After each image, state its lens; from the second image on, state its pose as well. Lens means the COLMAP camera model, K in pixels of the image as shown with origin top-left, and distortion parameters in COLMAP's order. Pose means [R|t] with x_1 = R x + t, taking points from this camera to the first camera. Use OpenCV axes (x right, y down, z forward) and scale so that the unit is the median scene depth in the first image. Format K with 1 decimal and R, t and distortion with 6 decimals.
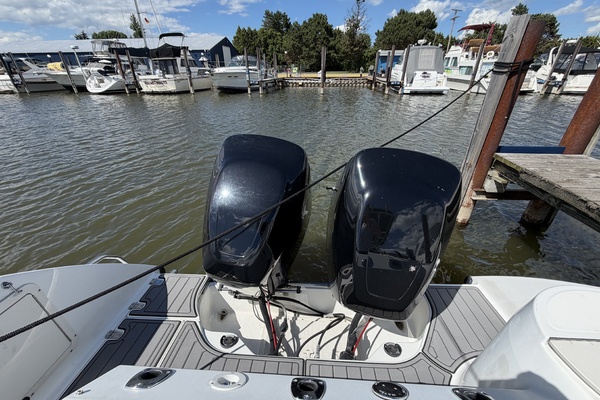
lens RADIAL K [[242.8, 0, 298.7], [0, 242.8, 198.6], [0, 0, 1]] dist [0.002737, -0.000221]
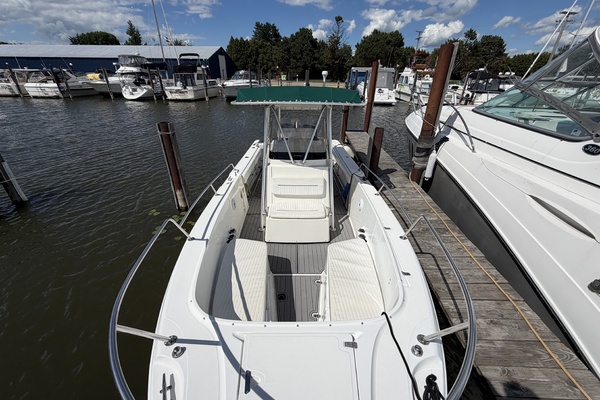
lens RADIAL K [[242.8, 0, 297.9], [0, 242.8, 202.8], [0, 0, 1]] dist [0.002737, -0.000221]
pose [[0.998791, -0.003552, 0.049023, -0.016553], [0.003271, 0.999978, 0.005825, 0.102060], [-0.049043, -0.005657, 0.998781, -0.312455]]
